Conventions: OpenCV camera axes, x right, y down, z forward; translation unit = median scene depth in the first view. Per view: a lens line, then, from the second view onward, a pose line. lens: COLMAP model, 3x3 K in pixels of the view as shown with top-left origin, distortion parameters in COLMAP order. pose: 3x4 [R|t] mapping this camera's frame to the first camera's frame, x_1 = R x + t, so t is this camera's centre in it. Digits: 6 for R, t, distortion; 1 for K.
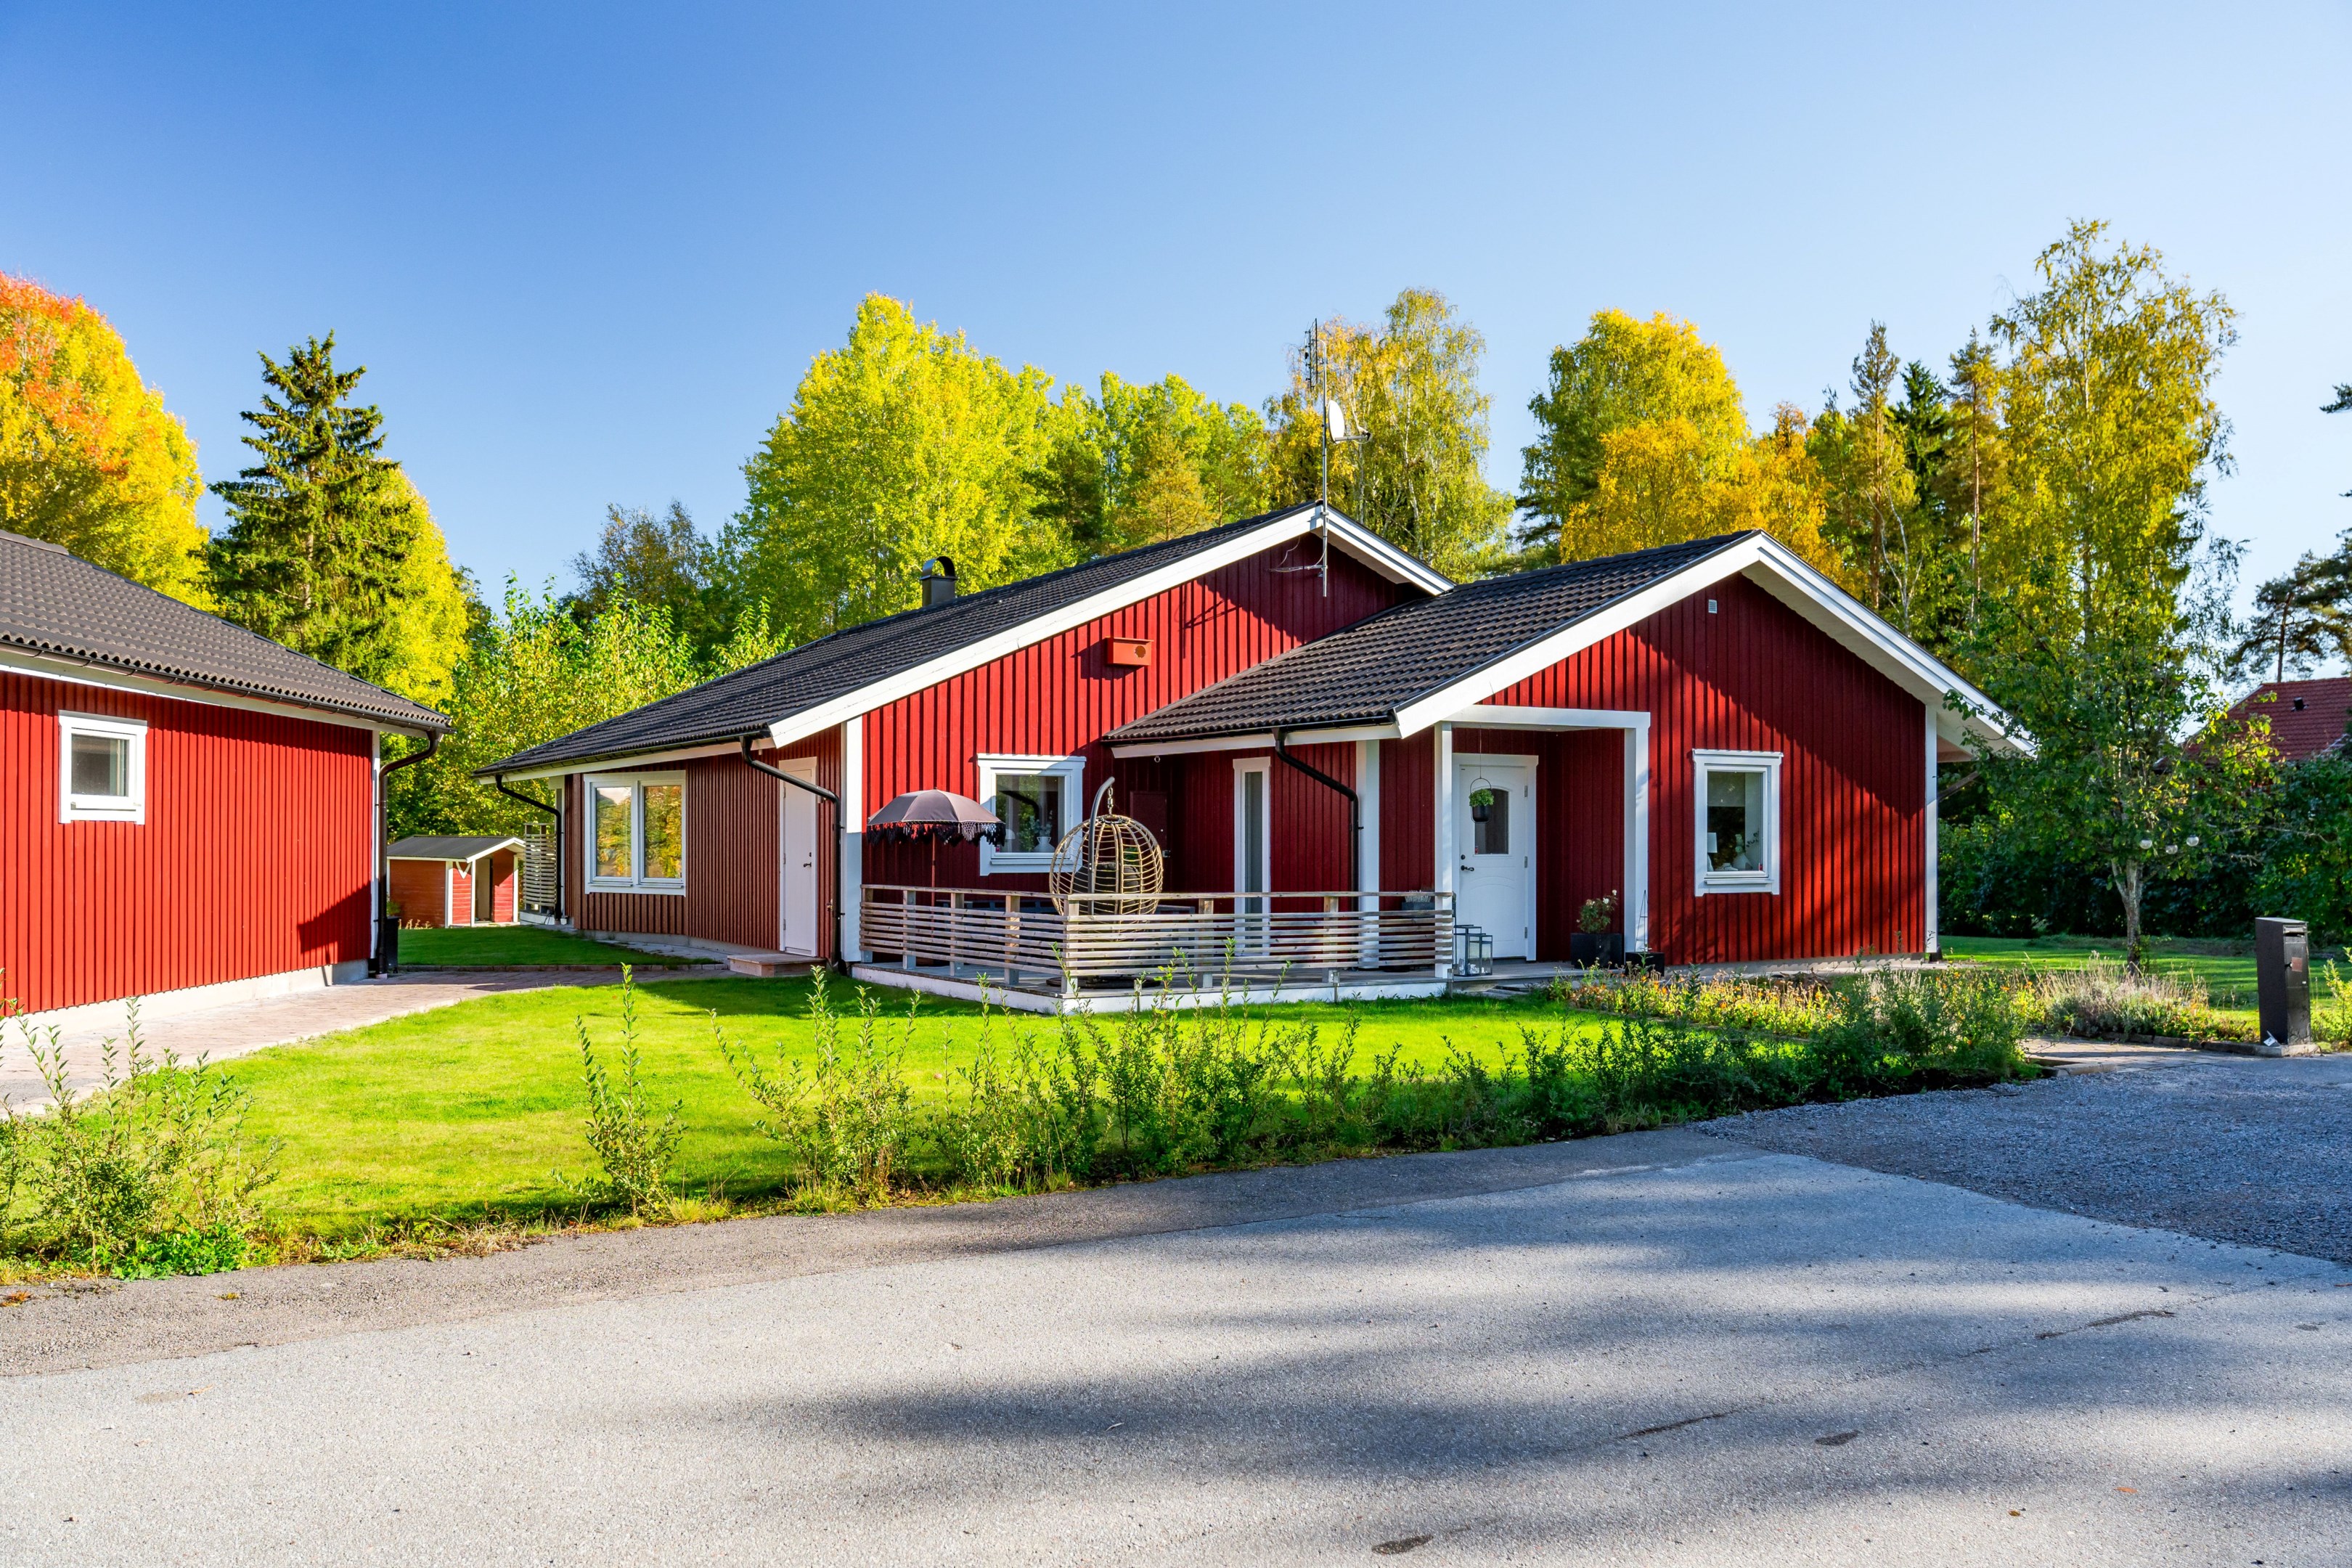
lens RADIAL K [[1881.2, 0, 1177.7], [0, 1881.2, 784.9], [0, 0, 1]] dist [-0.000295, 0.003514]
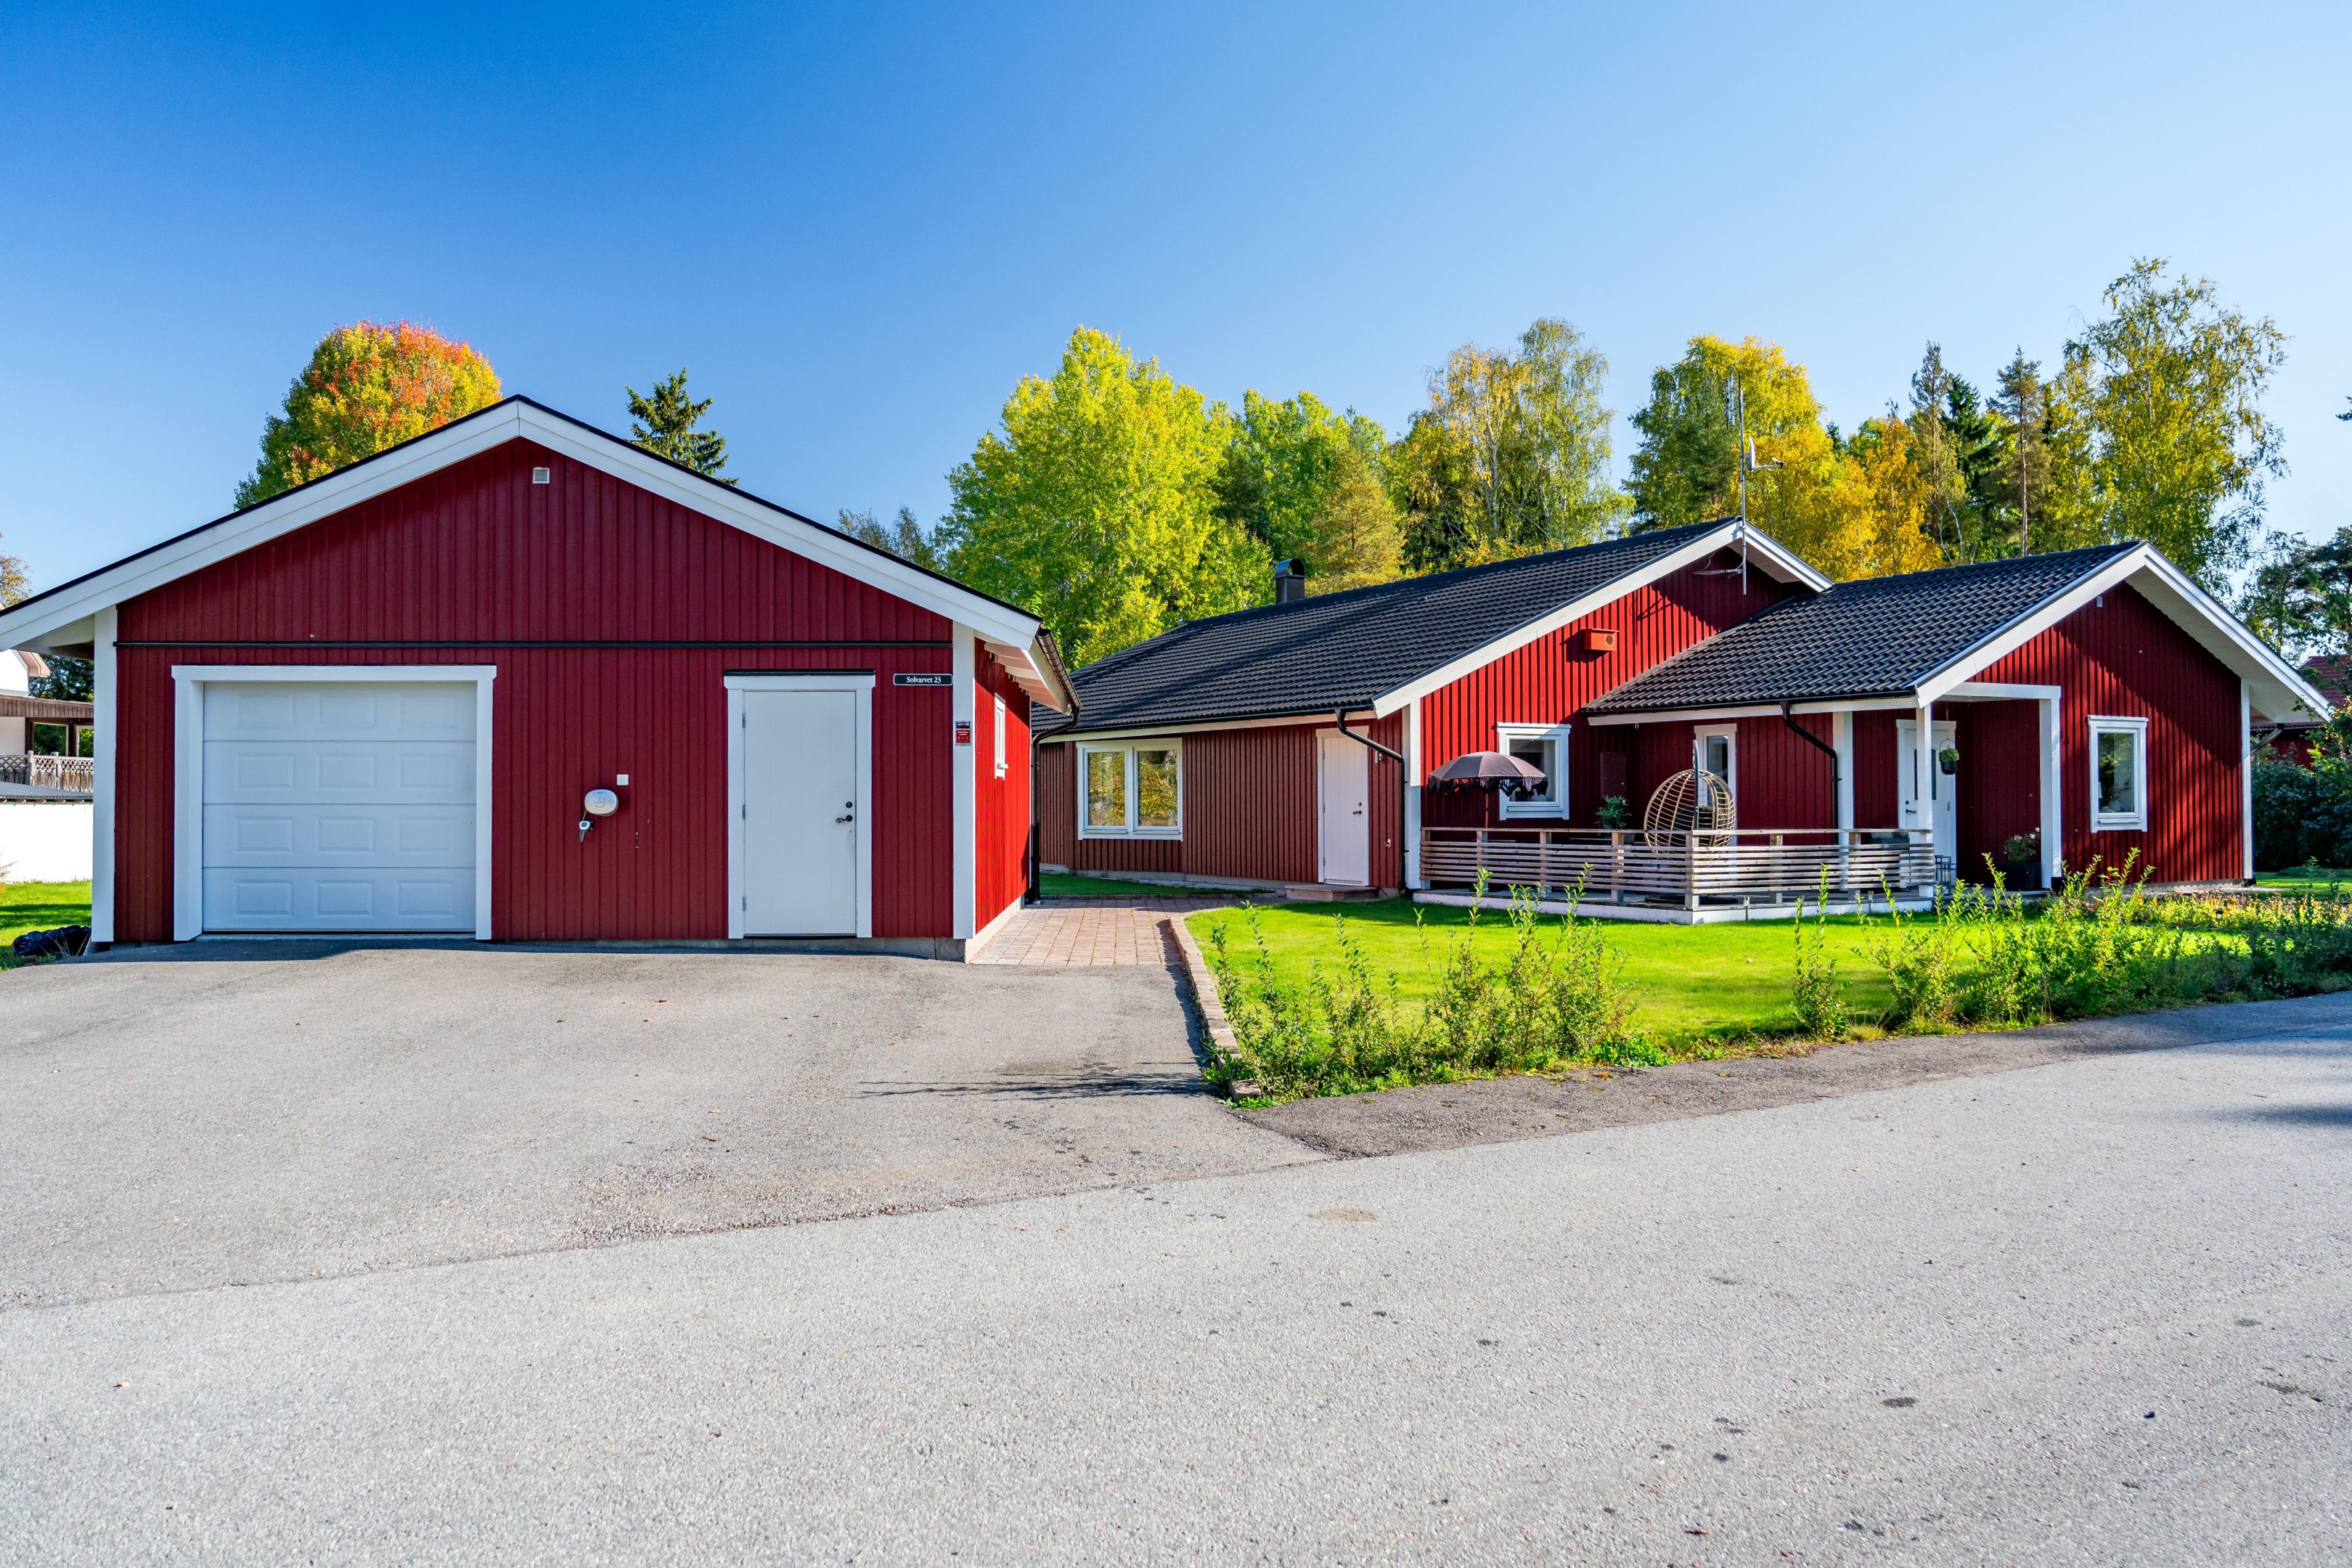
lens RADIAL K [[1710.0, 0, 1152.4], [0, 1710.0, 723.3], [0, 0, 1]] dist [-0.004868, -0.000002]
pose [[0.999930, -0.006205, -0.010050, -0.148590], [0.006036, 0.999841, -0.016800, 0.000697], [0.010153, 0.016738, 0.999808, -0.064333]]
